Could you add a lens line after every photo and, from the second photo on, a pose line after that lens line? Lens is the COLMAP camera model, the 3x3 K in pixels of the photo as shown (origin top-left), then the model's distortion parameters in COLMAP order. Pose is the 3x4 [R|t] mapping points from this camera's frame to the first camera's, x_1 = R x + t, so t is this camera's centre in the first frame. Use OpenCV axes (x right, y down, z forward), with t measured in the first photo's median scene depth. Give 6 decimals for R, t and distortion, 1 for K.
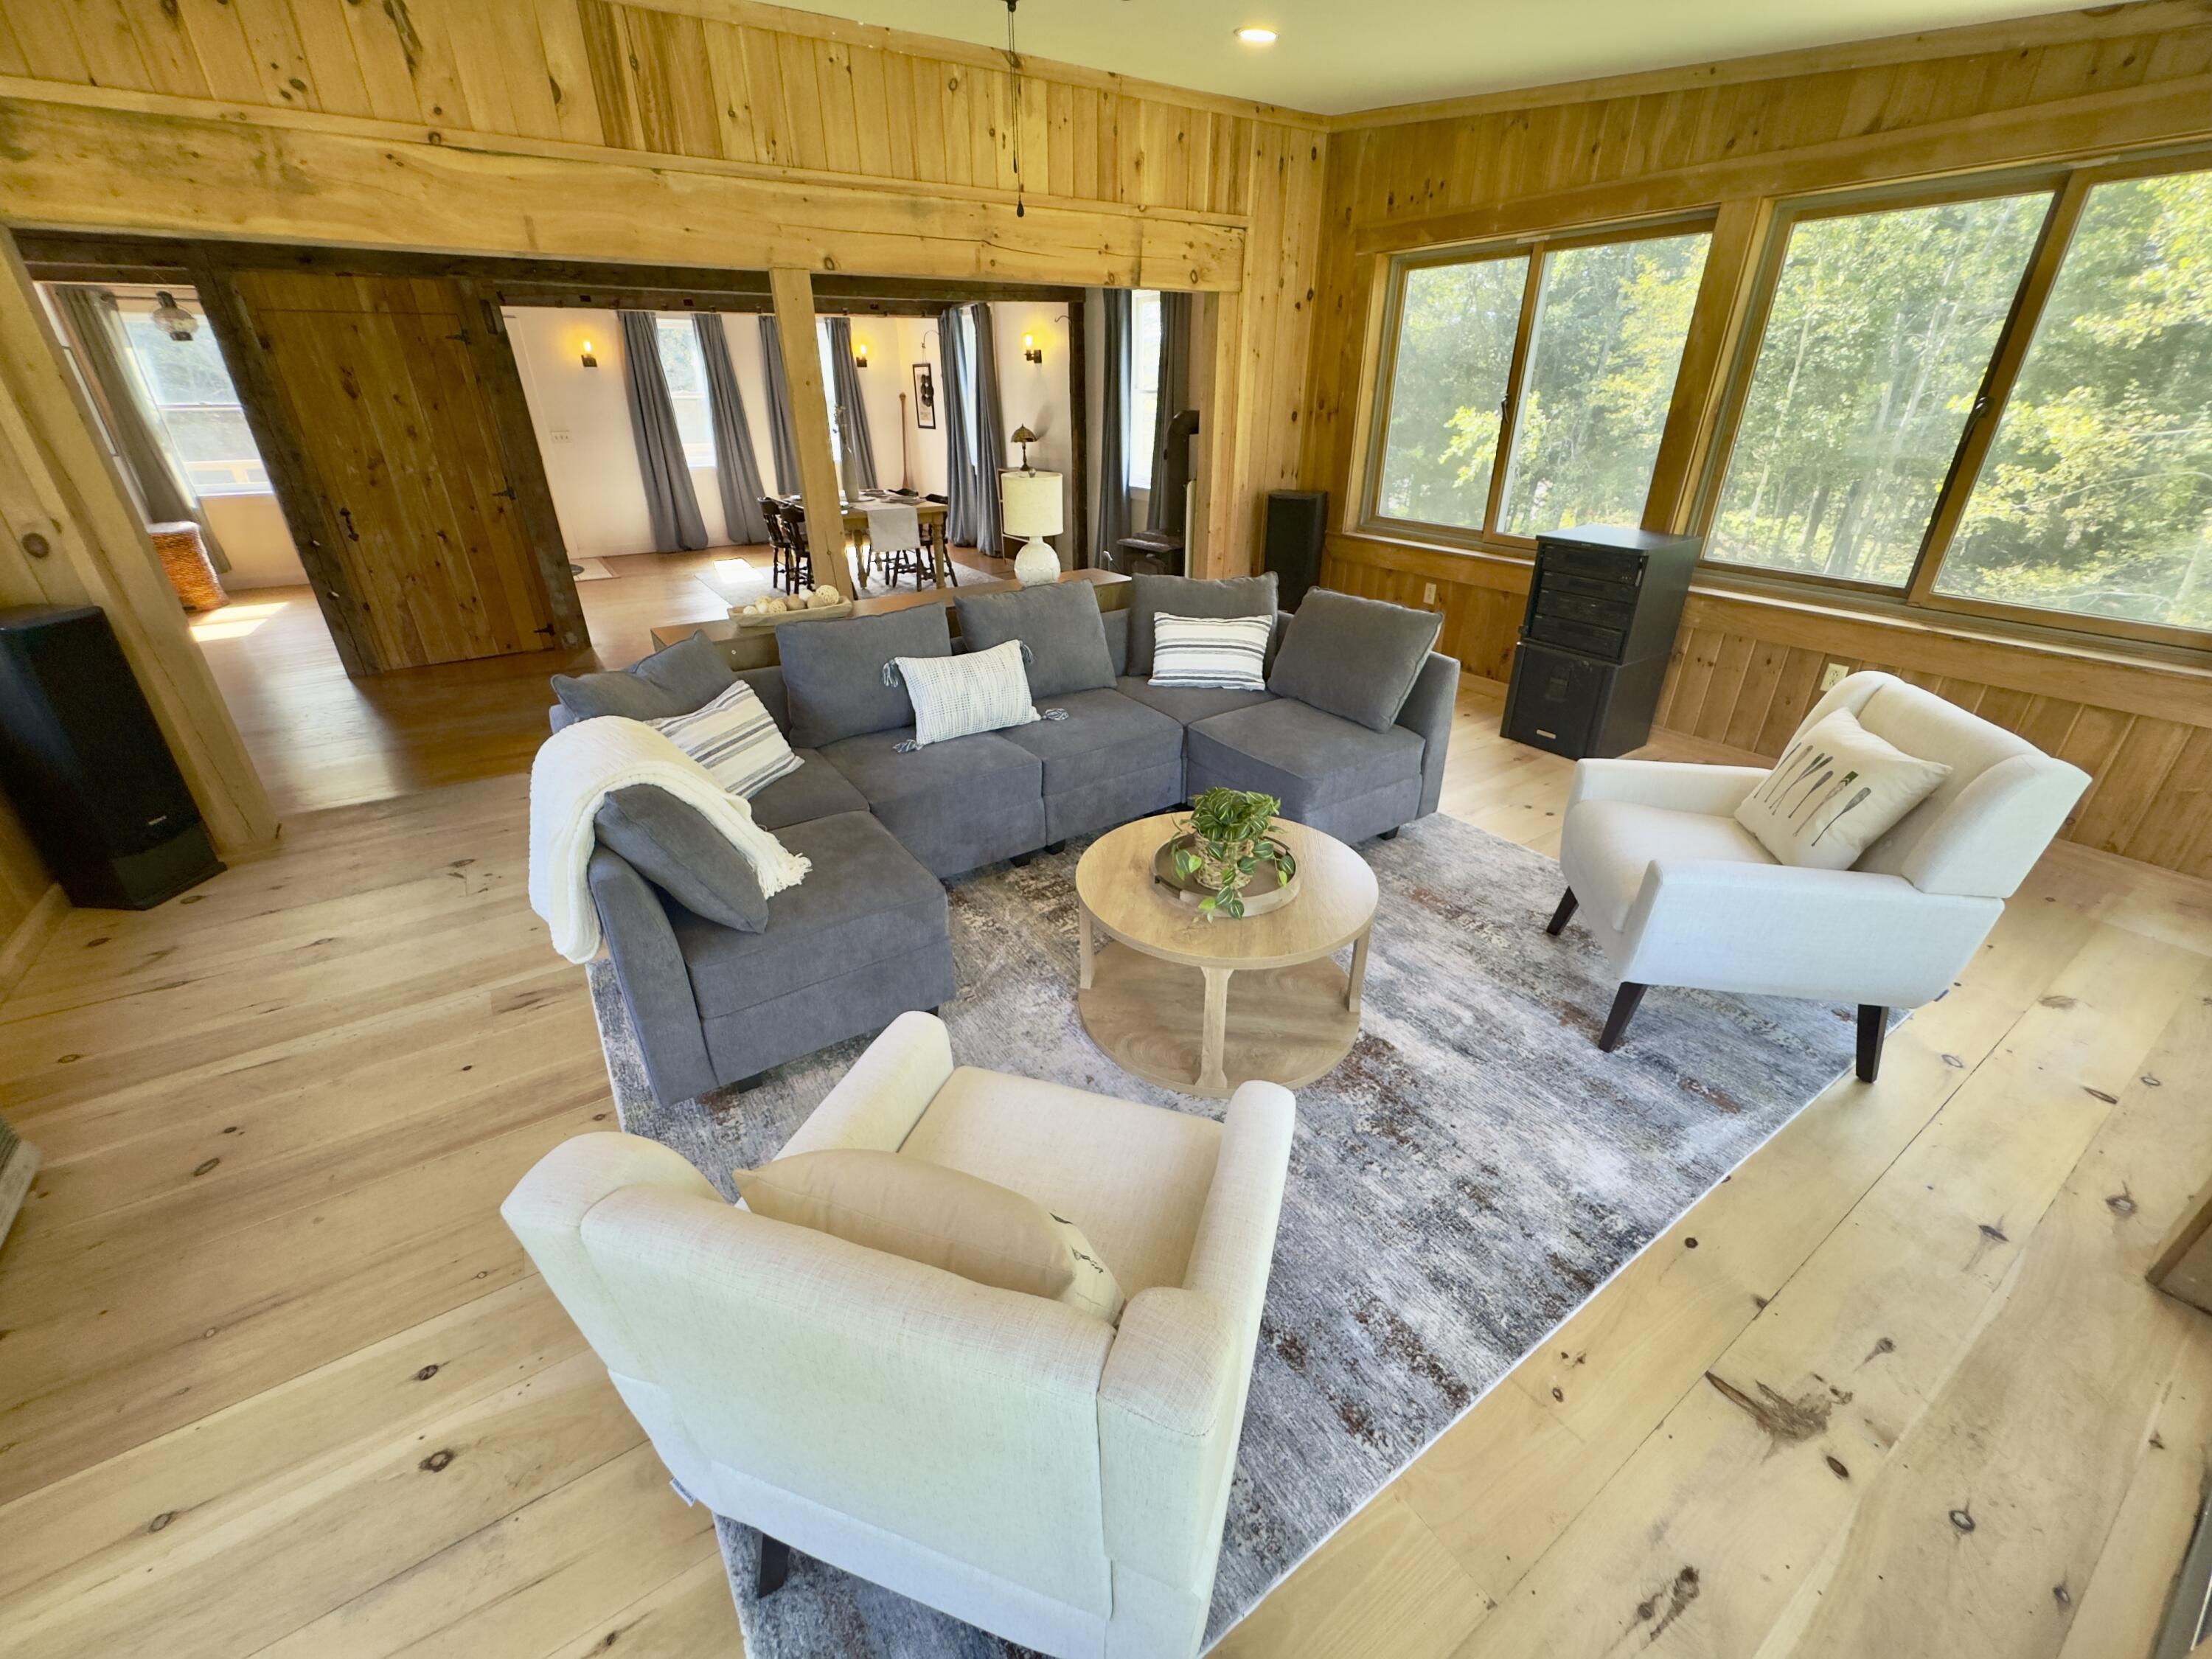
lens RADIAL K [[886.8, 0, 1104.9], [0, 886.8, 830.8], [0, 0, 1]] dist [-0.001964, -0.000270]
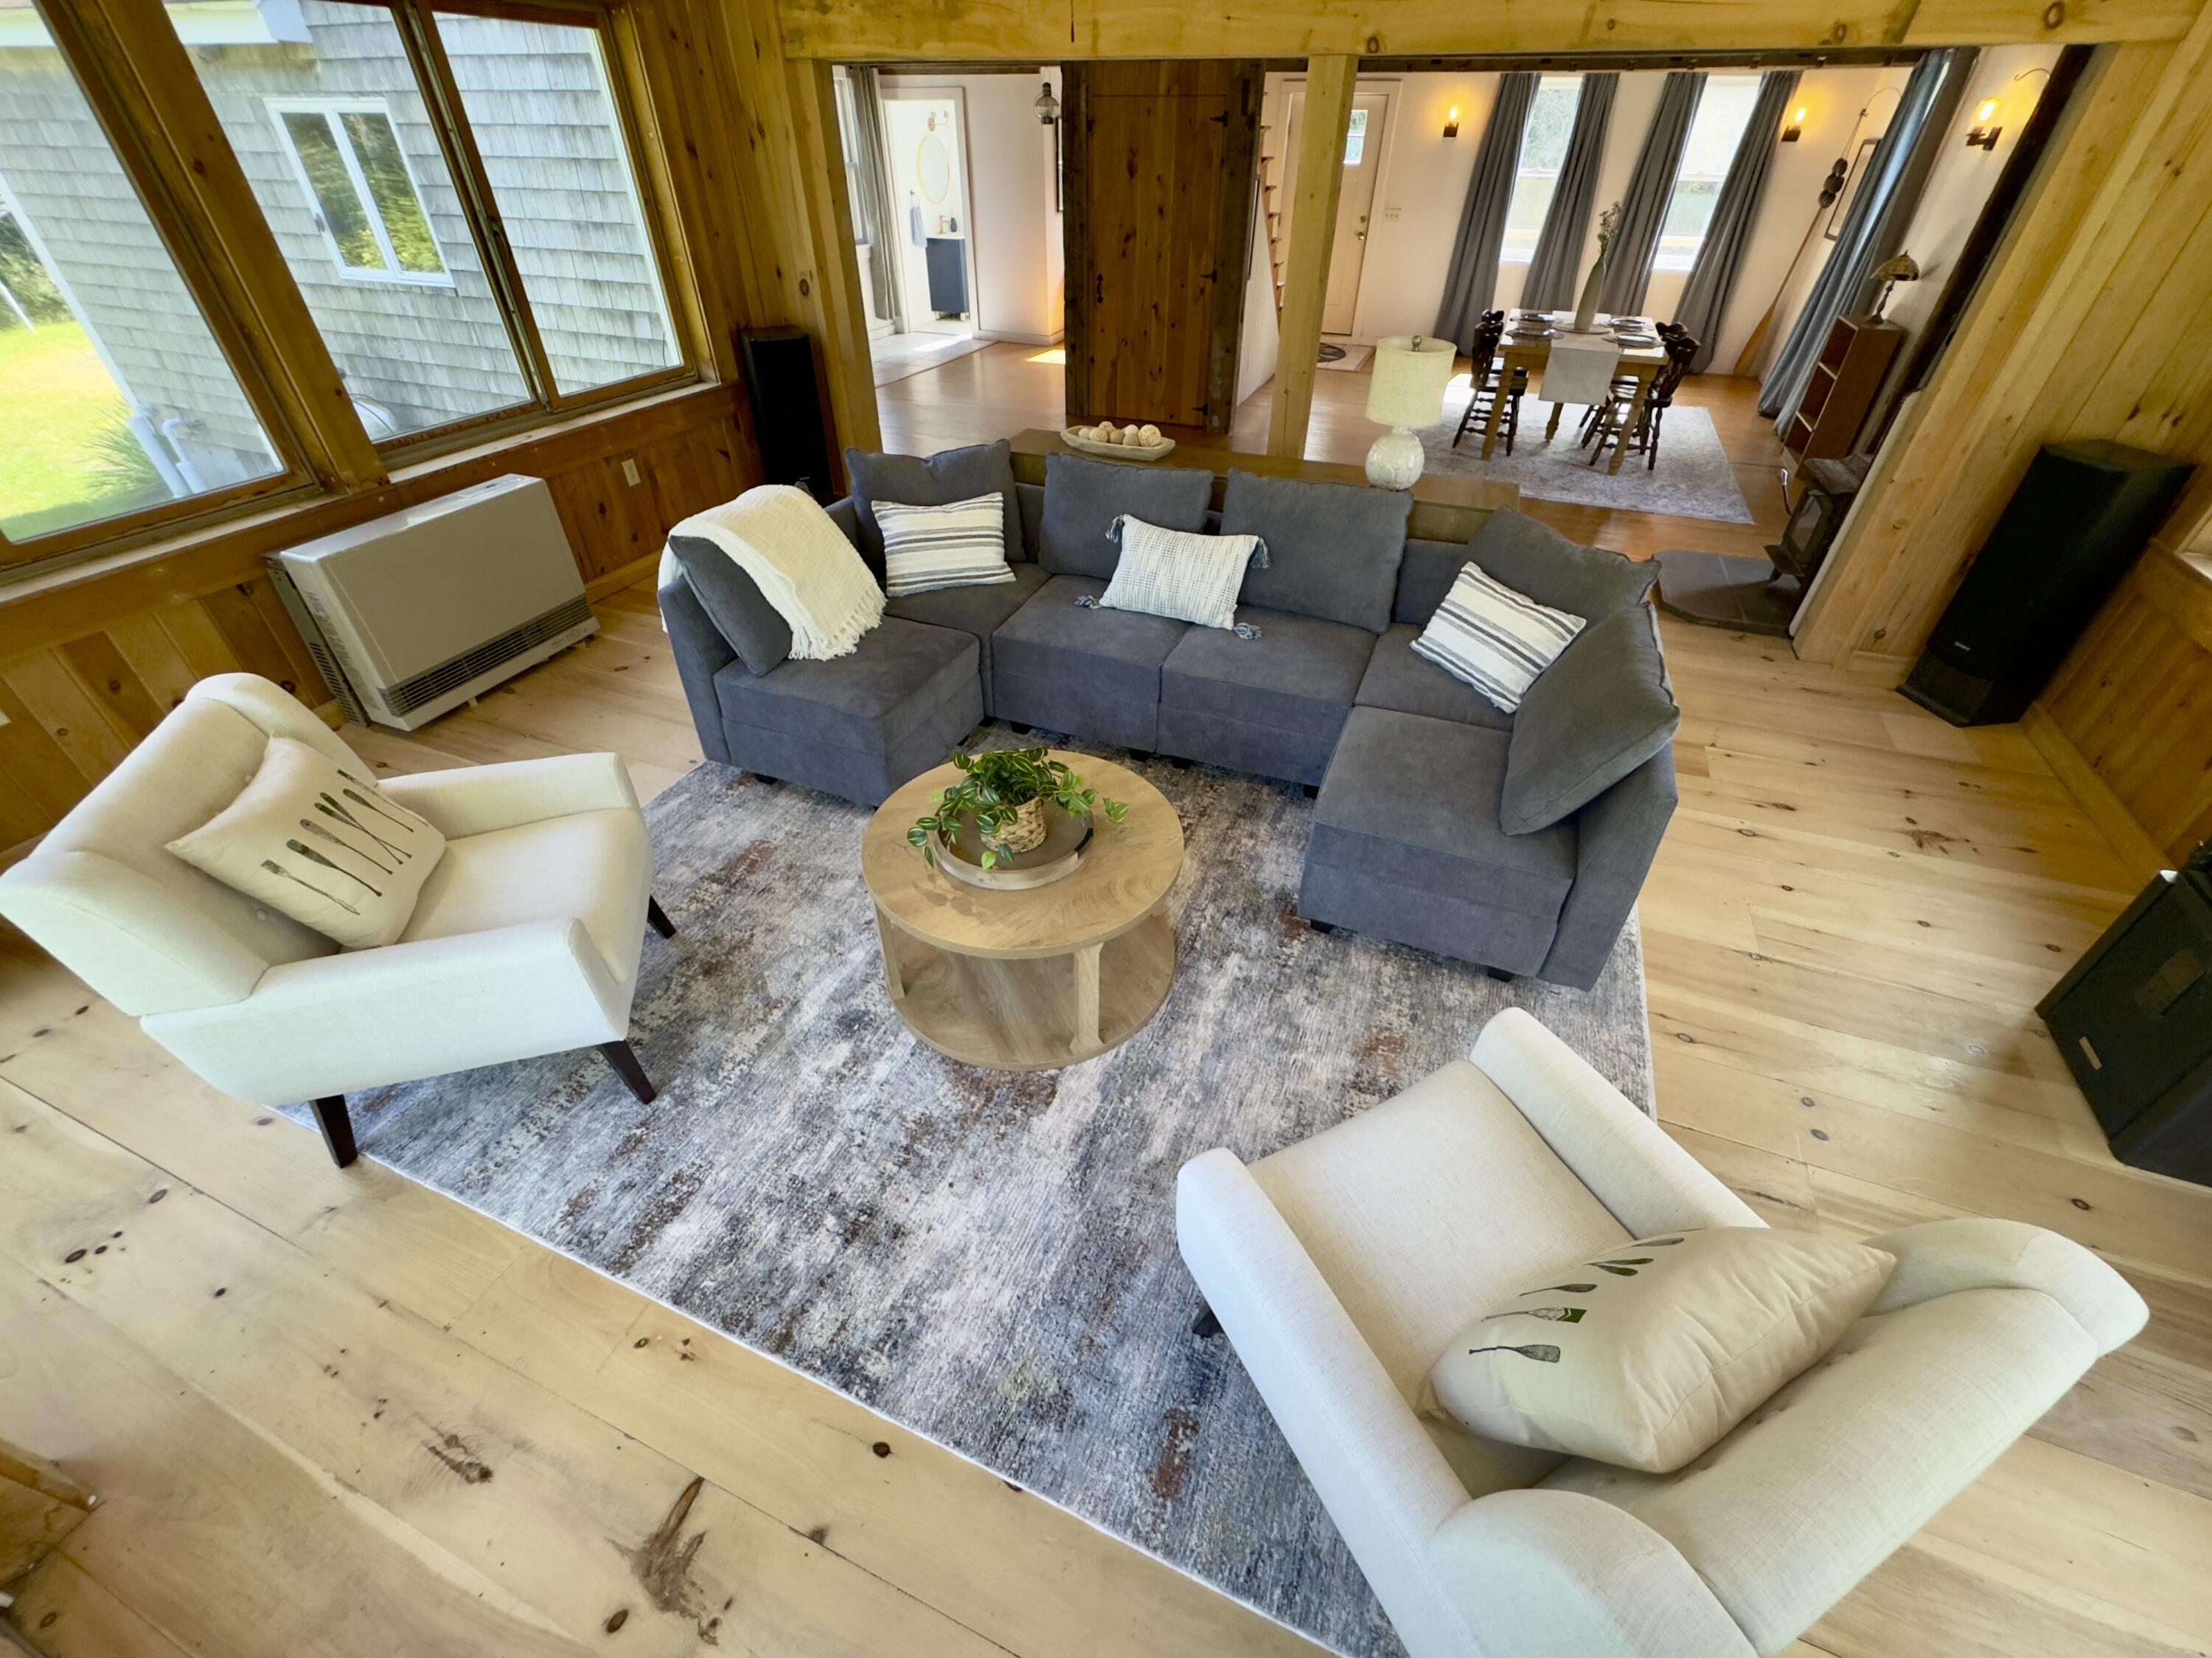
lens RADIAL K [[897.2, 0, 1106.0], [0, 897.2, 829.0], [0, 0, 1]] dist [-0.003032, 0.000174]
pose [[0.561087, 0.518286, -0.645415, 0.587470], [-0.382729, 0.853802, 0.352904, -0.240482], [0.733962, 0.049009, 0.677420, 0.315903]]
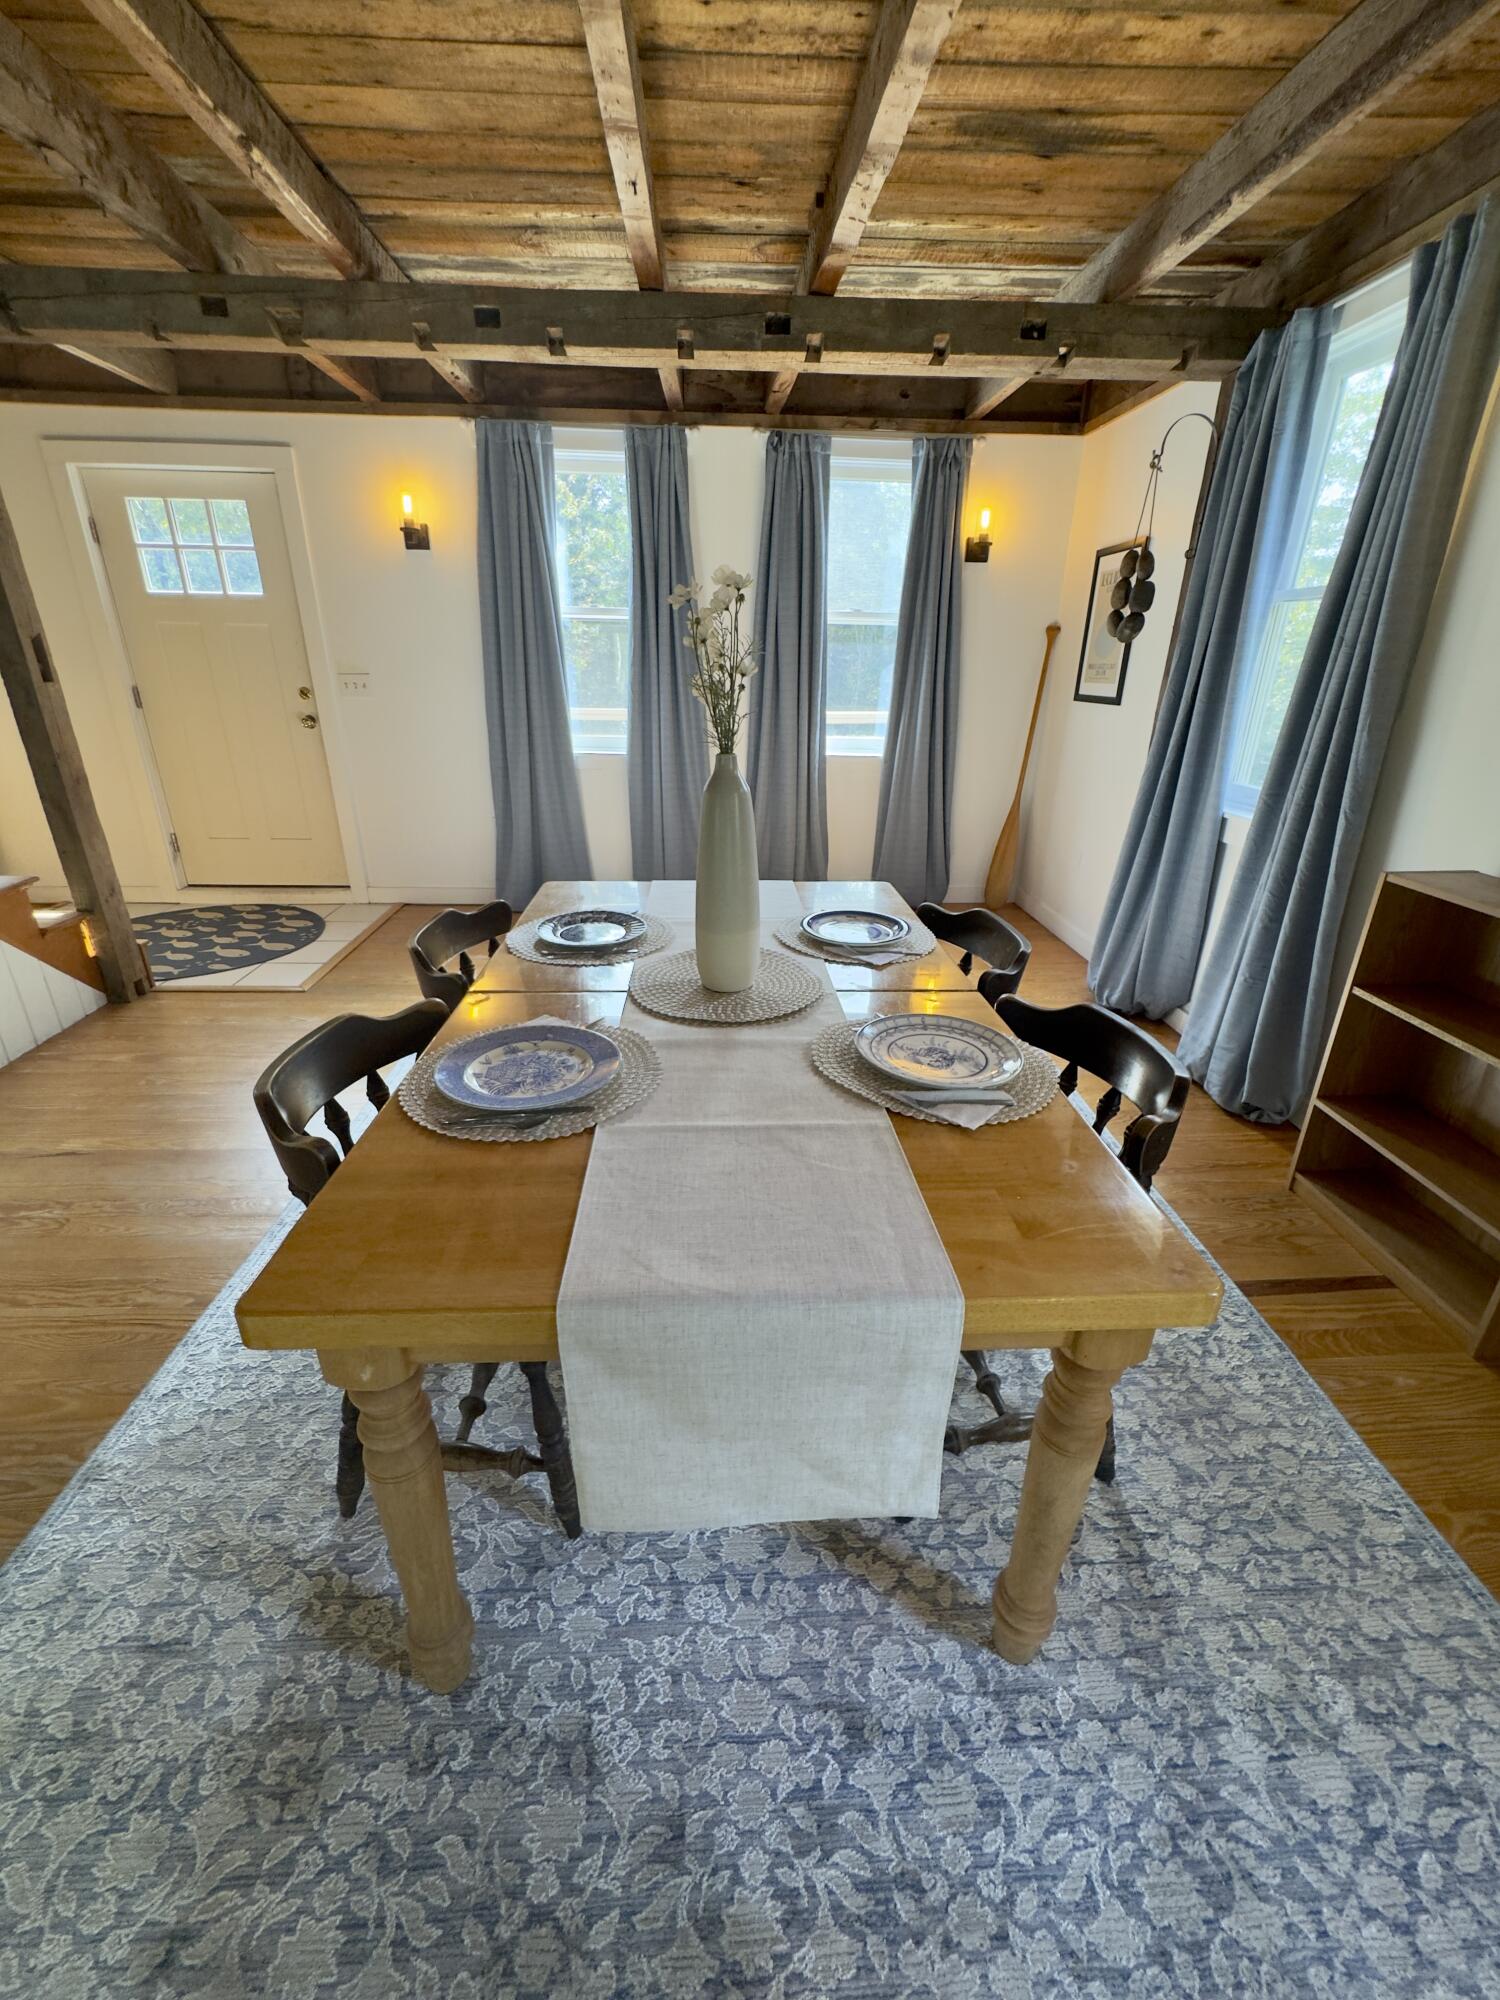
lens RADIAL K [[811.3, 0, 750.0], [0, 811.3, 1000.0], [0, 0, 1]] dist [-0.003032, 0.000174]
pose [[0.859239, 0.218363, -0.462630, -0.423901], [-0.250249, 0.968150, -0.007815, -0.873481], [0.446189, 0.122488, 0.886517, 1.930965]]
